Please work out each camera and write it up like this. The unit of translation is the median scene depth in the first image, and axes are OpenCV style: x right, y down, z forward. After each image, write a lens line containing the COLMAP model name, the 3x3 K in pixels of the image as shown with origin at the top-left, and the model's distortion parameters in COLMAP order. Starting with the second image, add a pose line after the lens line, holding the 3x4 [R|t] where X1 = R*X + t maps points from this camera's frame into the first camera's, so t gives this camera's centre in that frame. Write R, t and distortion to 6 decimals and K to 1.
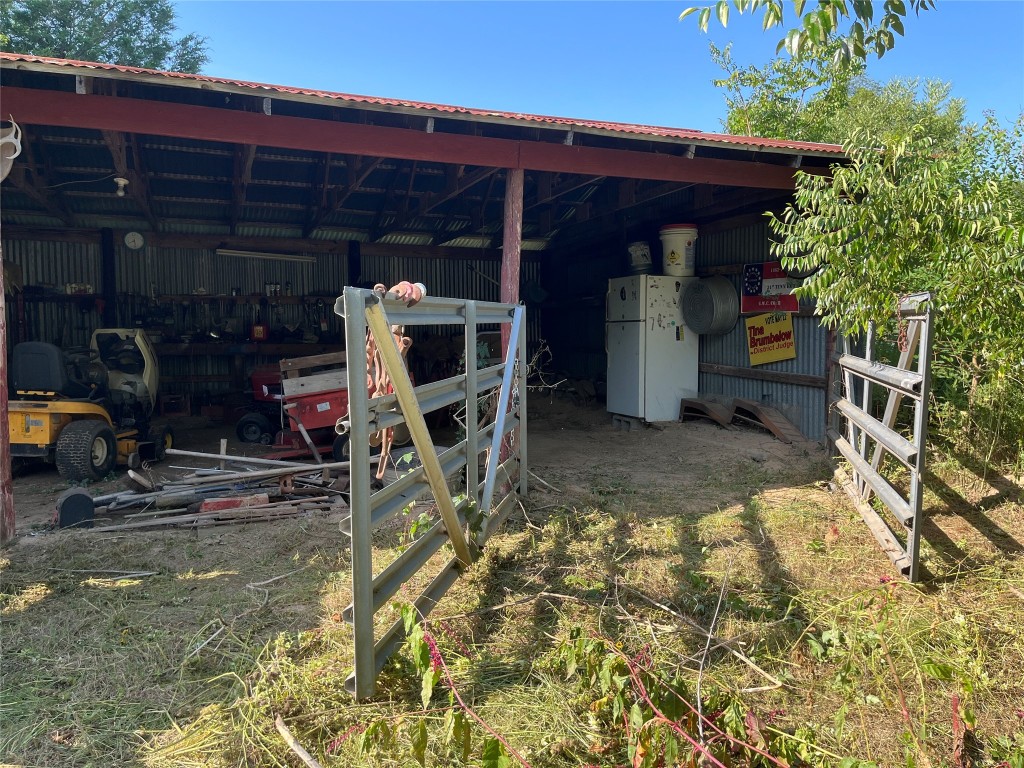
lens RADIAL K [[784.8, 0, 516.2], [0, 784.8, 380.2], [0, 0, 1]] dist [0.129479, -0.180874]
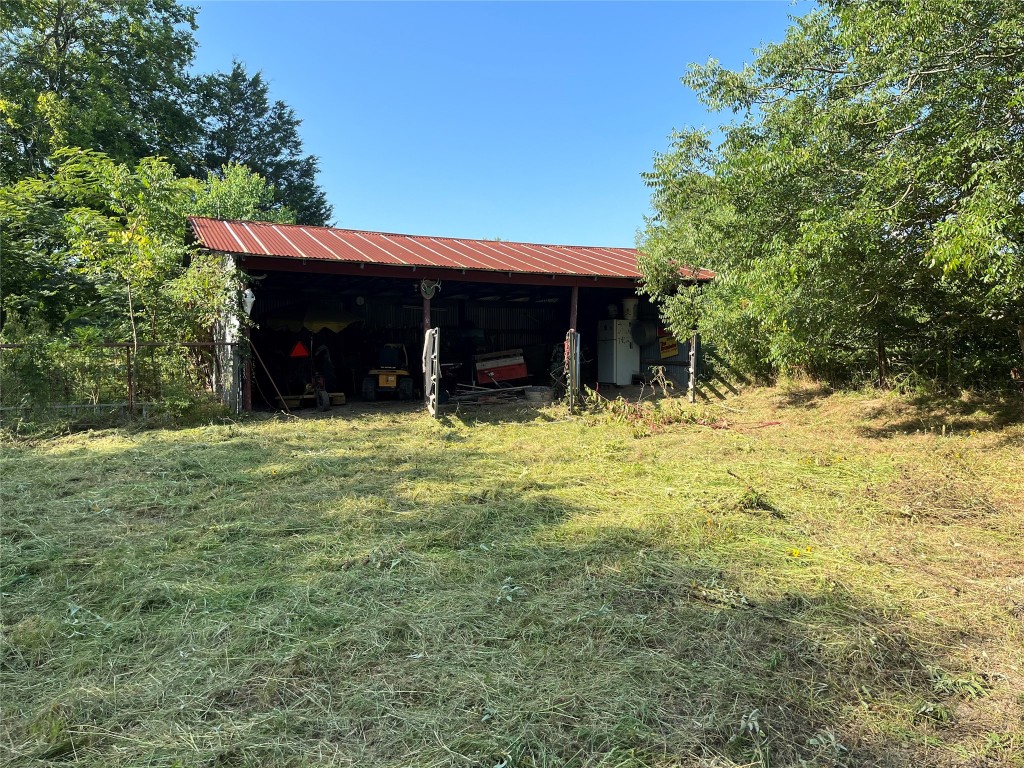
lens RADIAL K [[784.8, 0, 516.2], [0, 784.8, 380.2], [0, 0, 1]] dist [0.129479, -0.180874]
pose [[0.998141, -0.003846, 0.060824, -0.266819], [0.005743, 0.999502, -0.031034, 0.111671], [-0.060674, 0.031325, 0.997666, -1.259667]]
